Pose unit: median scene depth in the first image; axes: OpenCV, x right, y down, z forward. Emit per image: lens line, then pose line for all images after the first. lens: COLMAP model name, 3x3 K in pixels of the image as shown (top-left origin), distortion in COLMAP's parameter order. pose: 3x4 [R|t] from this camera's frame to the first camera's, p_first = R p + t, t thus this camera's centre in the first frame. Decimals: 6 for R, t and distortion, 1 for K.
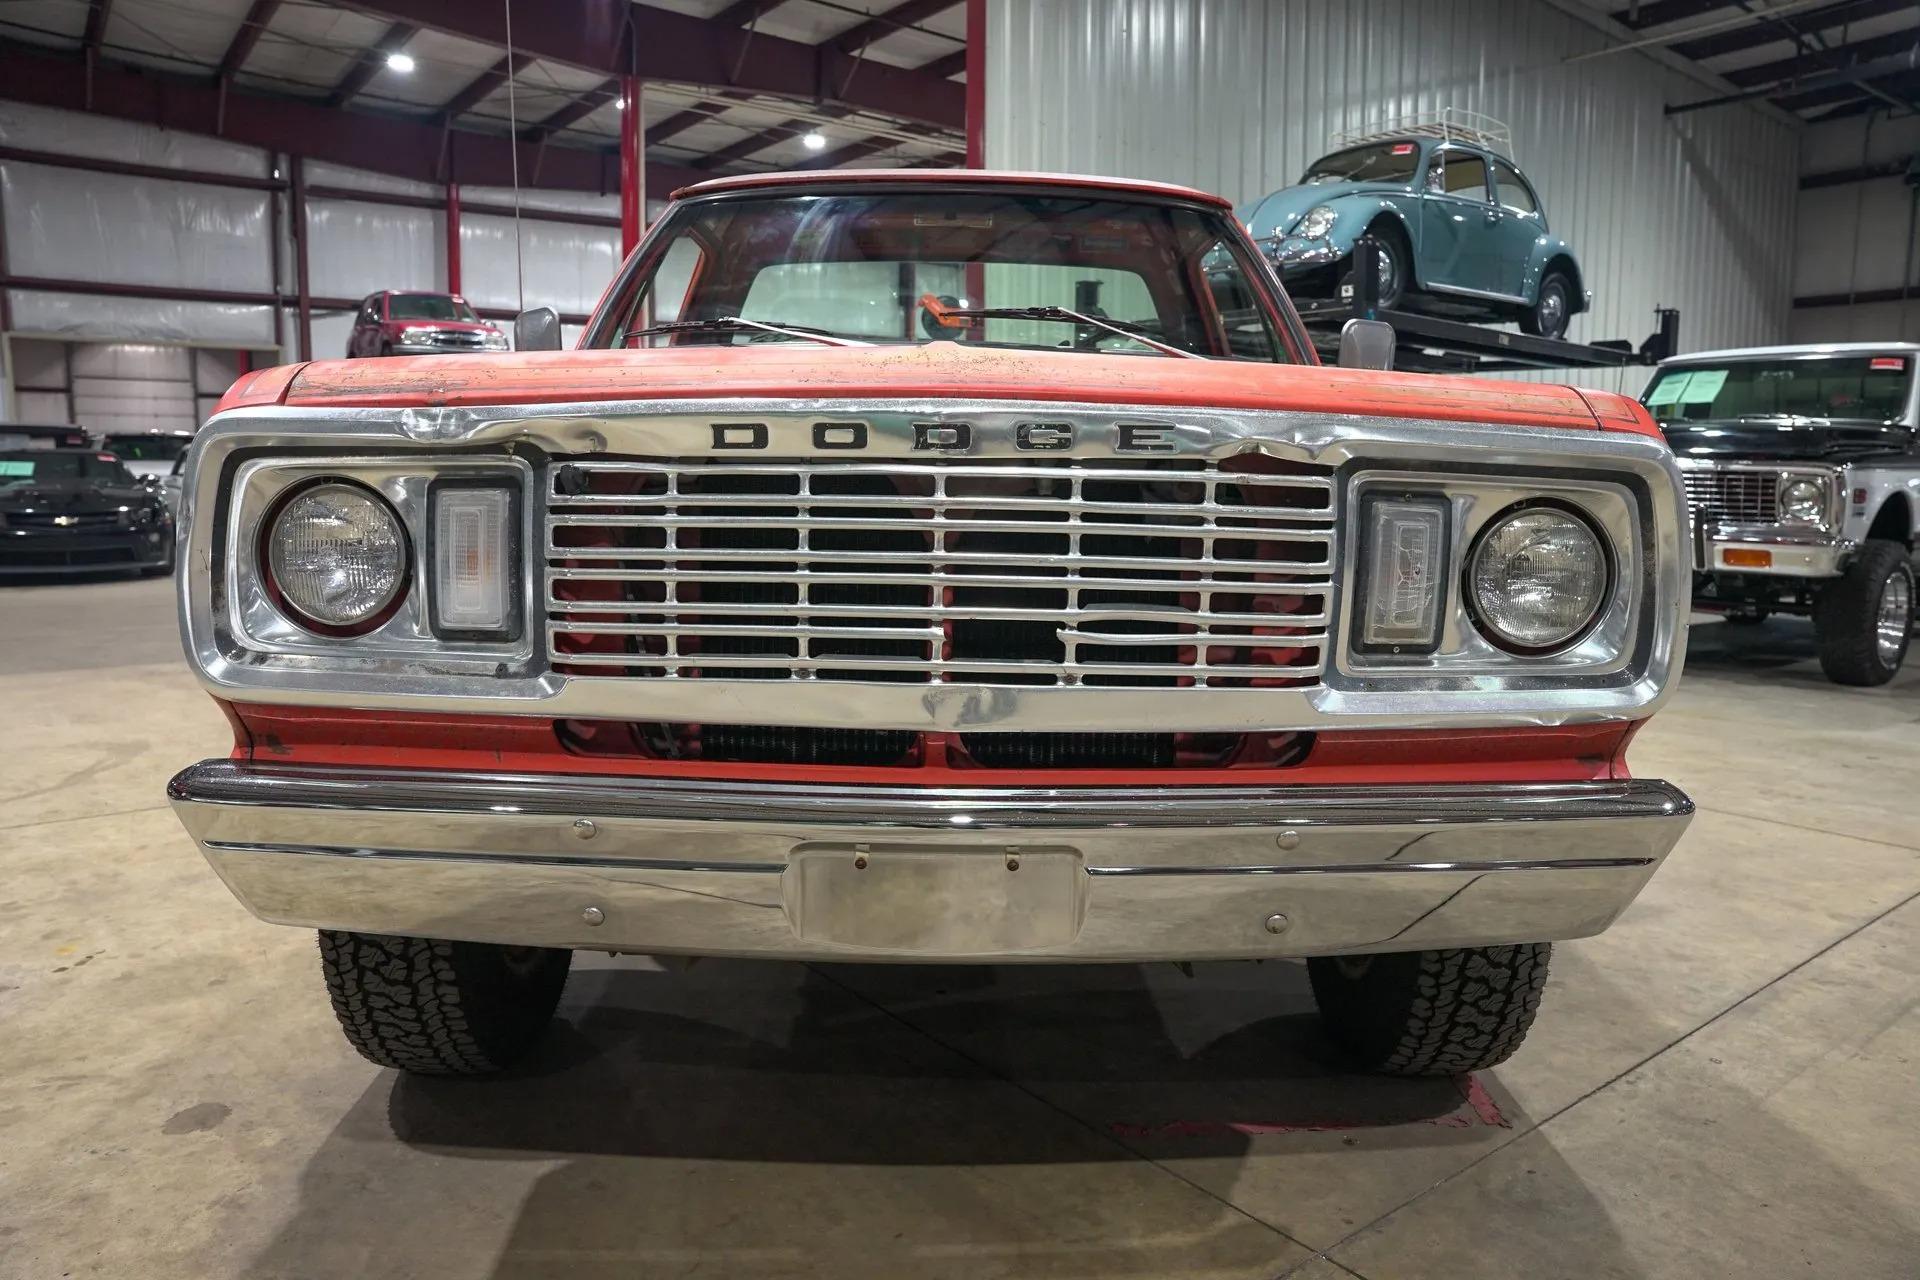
lens RADIAL K [[1310.6, 0, 957.5], [0, 1310.6, 638.9], [0, 0, 1]] dist [-0.134502, 0.101083]
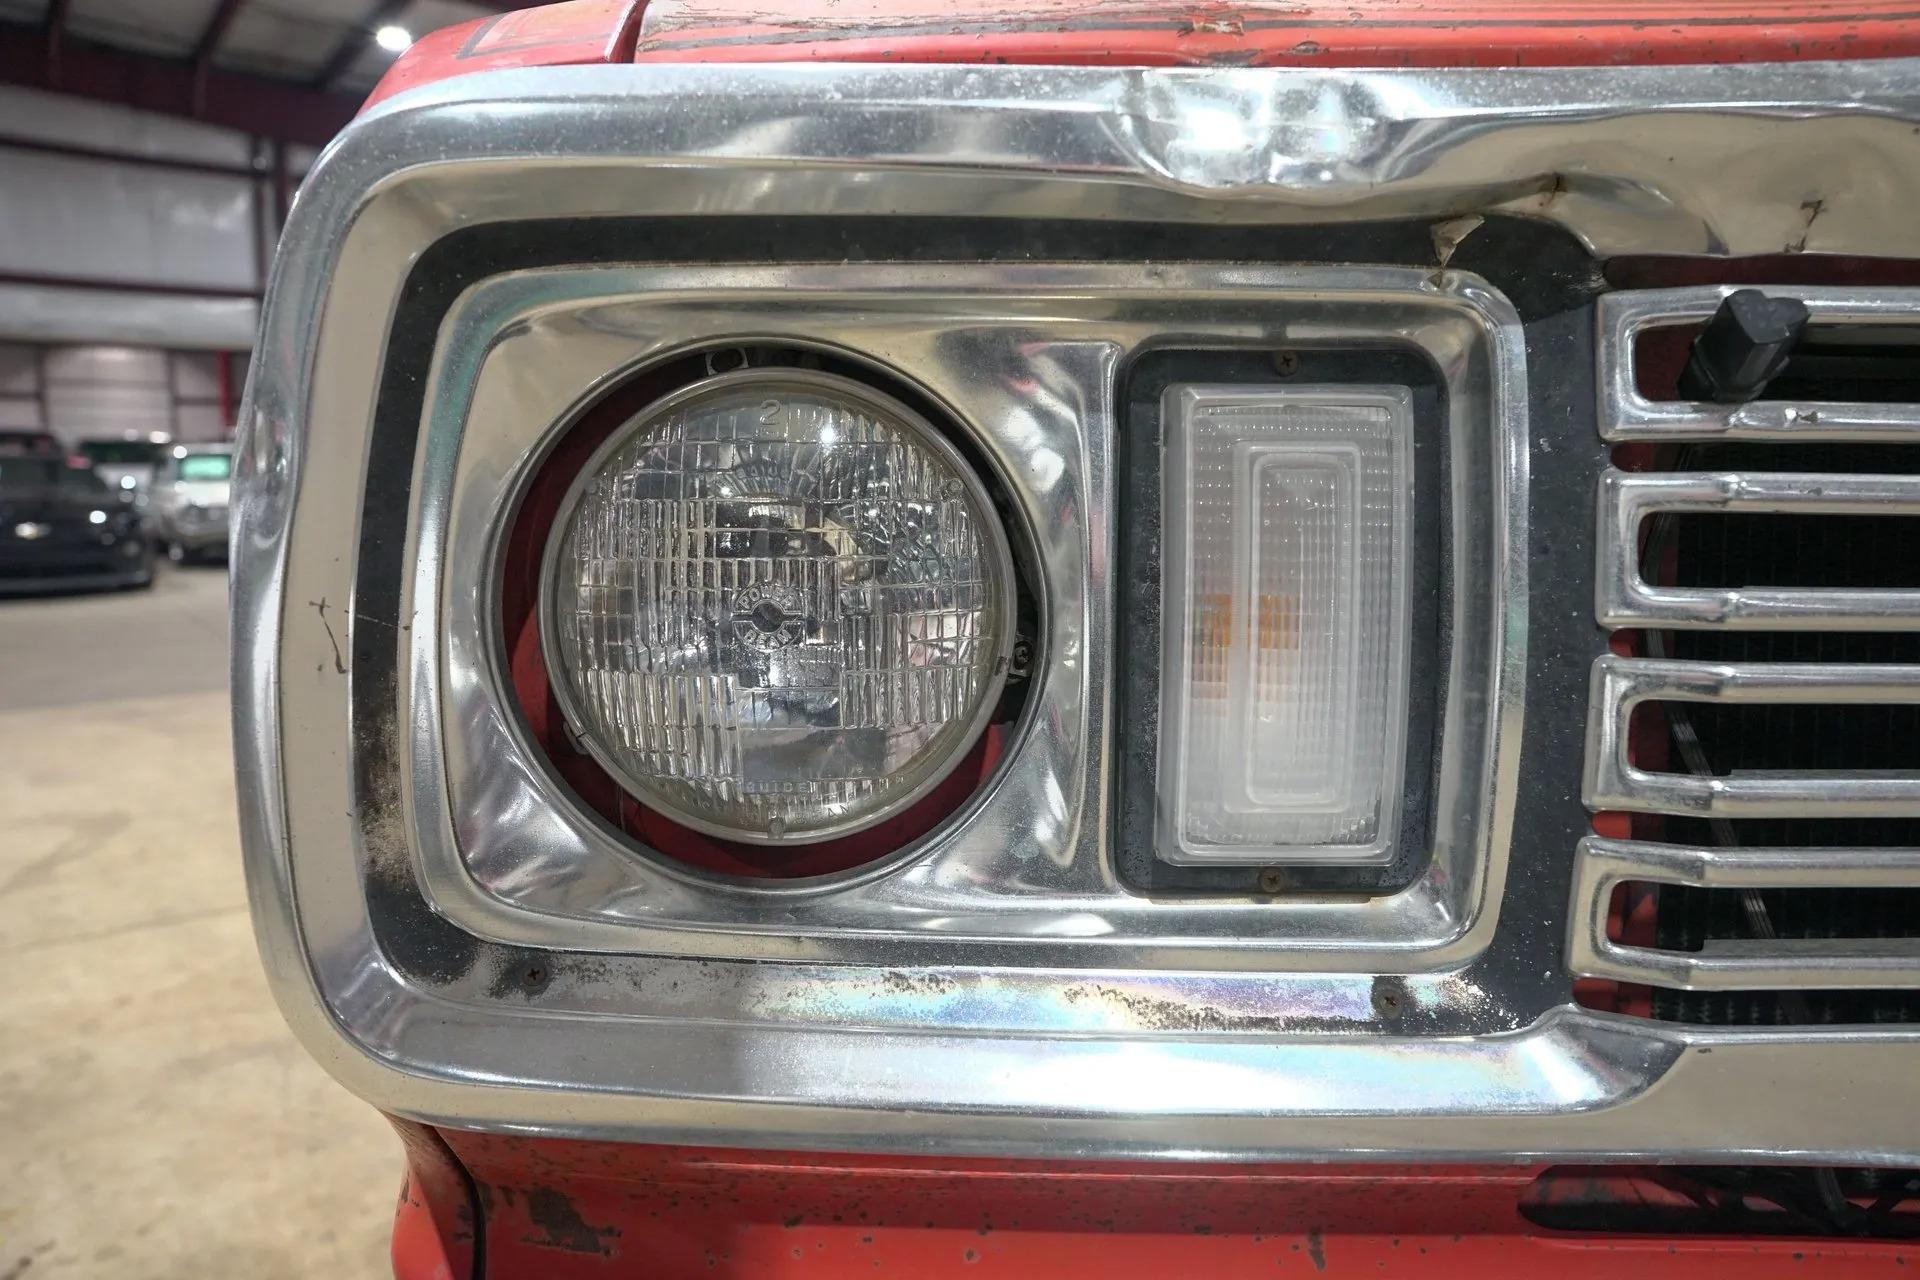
lens RADIAL K [[1310.6, 0, 969.0], [0, 1310.6, 636.3], [0, 0, 1]] dist [-0.134502, 0.101083]
pose [[0.999745, -0.011393, 0.019510, -0.211026], [0.011475, 0.999926, -0.004086, -0.027375], [-0.019462, 0.004309, 0.999801, 0.328388]]
